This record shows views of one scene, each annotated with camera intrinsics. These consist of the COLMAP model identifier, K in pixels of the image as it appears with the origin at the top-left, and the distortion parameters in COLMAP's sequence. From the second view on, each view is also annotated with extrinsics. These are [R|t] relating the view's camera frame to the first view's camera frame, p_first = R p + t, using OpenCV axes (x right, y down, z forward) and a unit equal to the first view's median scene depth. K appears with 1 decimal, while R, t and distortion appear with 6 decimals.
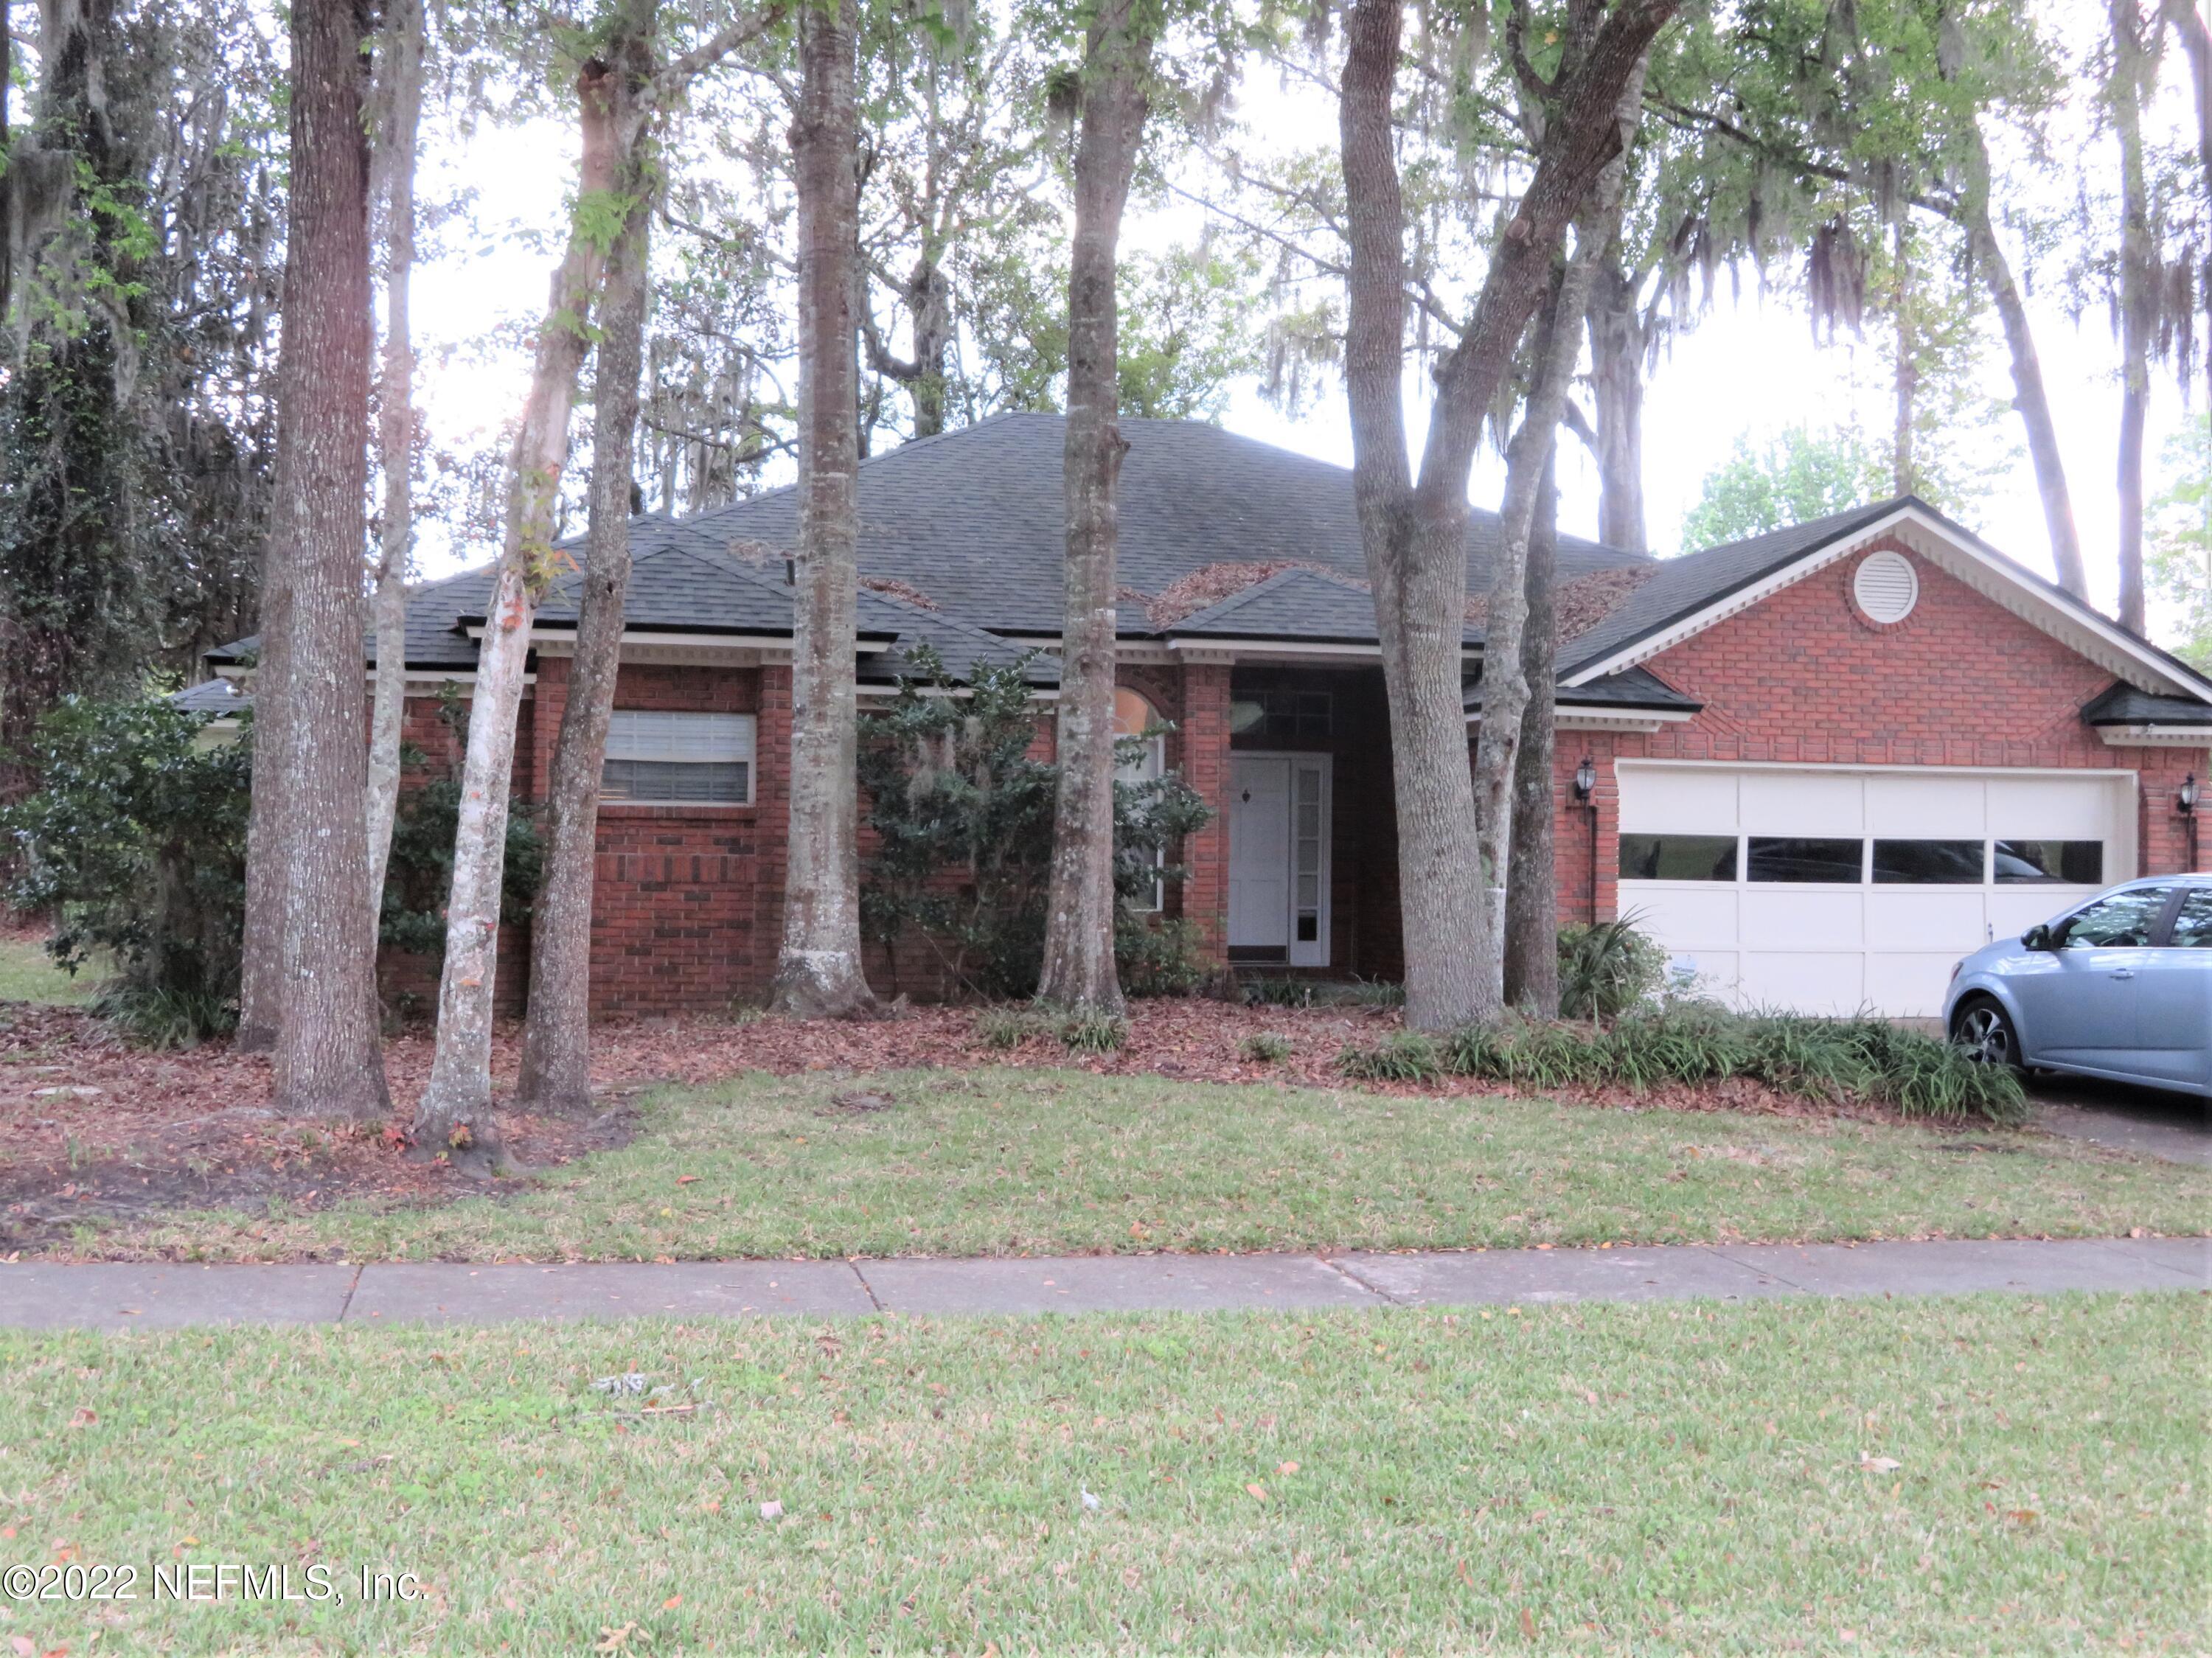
lens RADIAL K [[2471.2, 0, 1106.0], [0, 2471.2, 829.0], [0, 0, 1]] dist [0.009982, -0.227581]
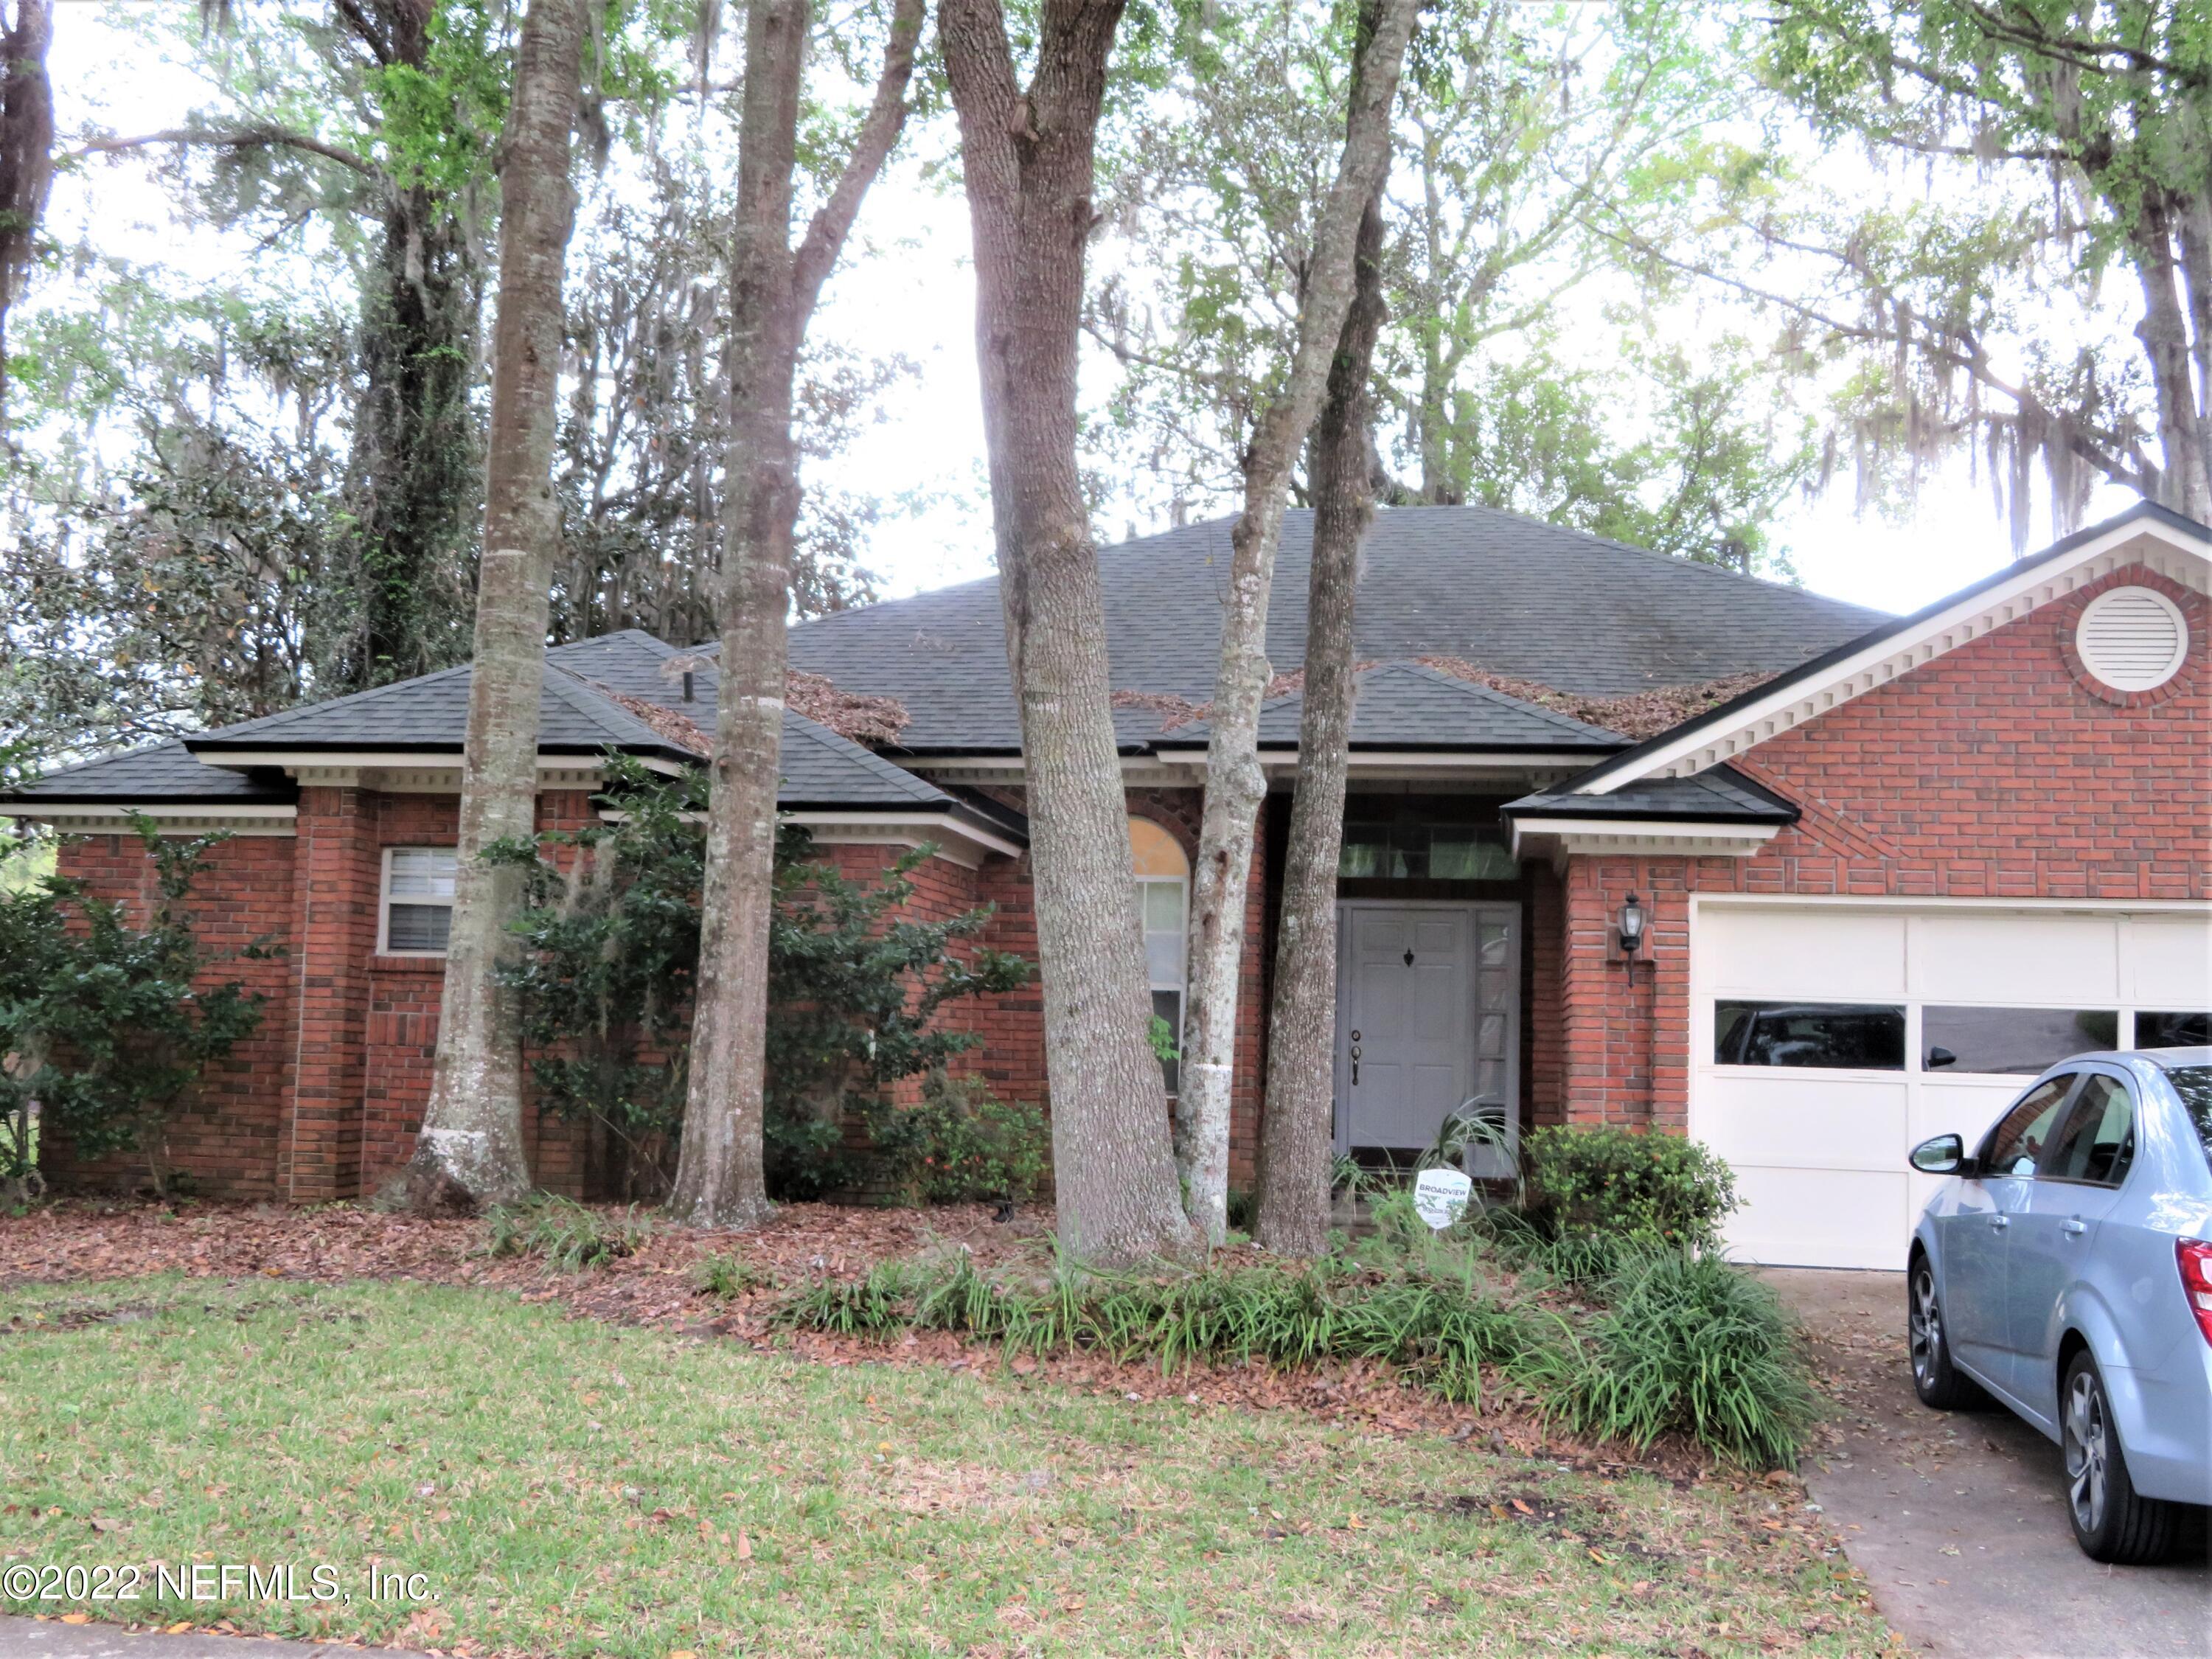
lens RADIAL K [[2471.4, 0, 1106.0], [0, 2471.4, 829.5], [0, 0, 1]] dist [0.009982, -0.227581]
pose [[0.913648, -0.023564, -0.405824, 0.341337], [-0.009188, 0.996866, -0.078568, 0.010451], [0.406403, 0.075512, 0.910568, 0.279966]]
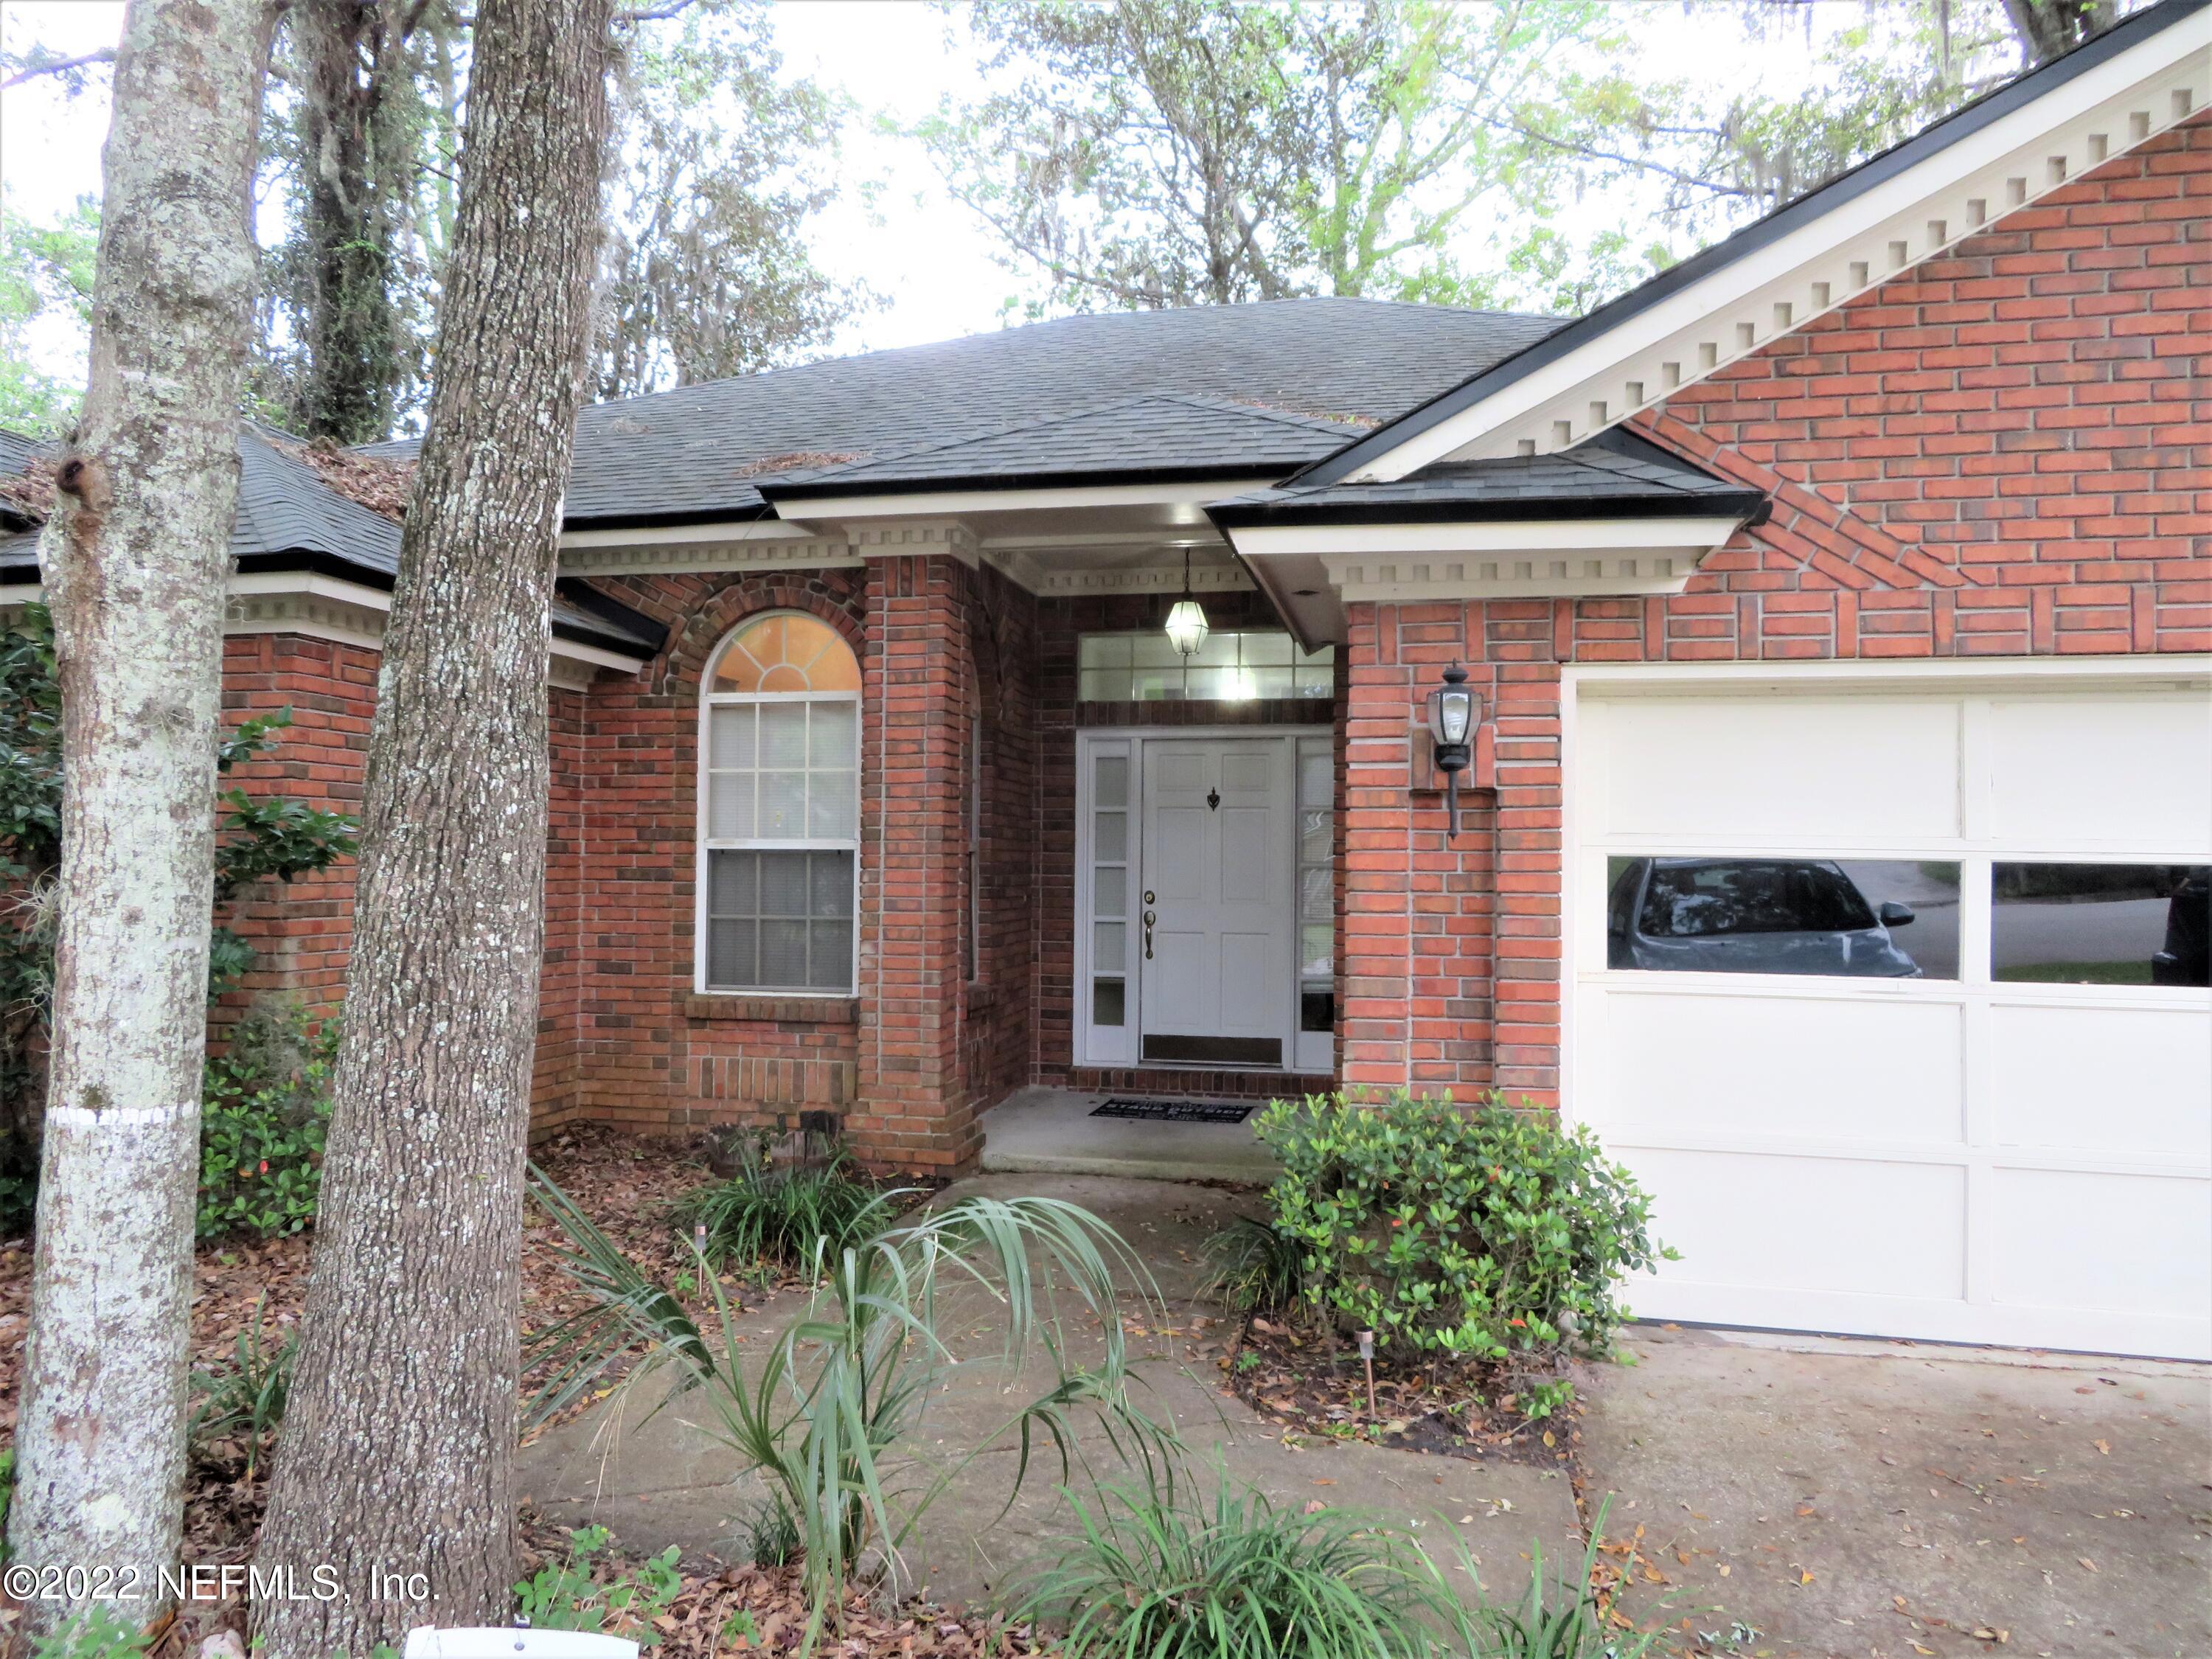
lens RADIAL K [[1573.9, 0, 1102.4], [0, 1573.9, 837.5], [0, 0, 1]] dist [-0.026412, 0.000781]
pose [[0.885574, -0.013876, -0.464291, 0.256482], [0.009890, 0.999890, -0.011019, 0.000715], [0.464393, 0.005166, 0.885614, 0.743199]]
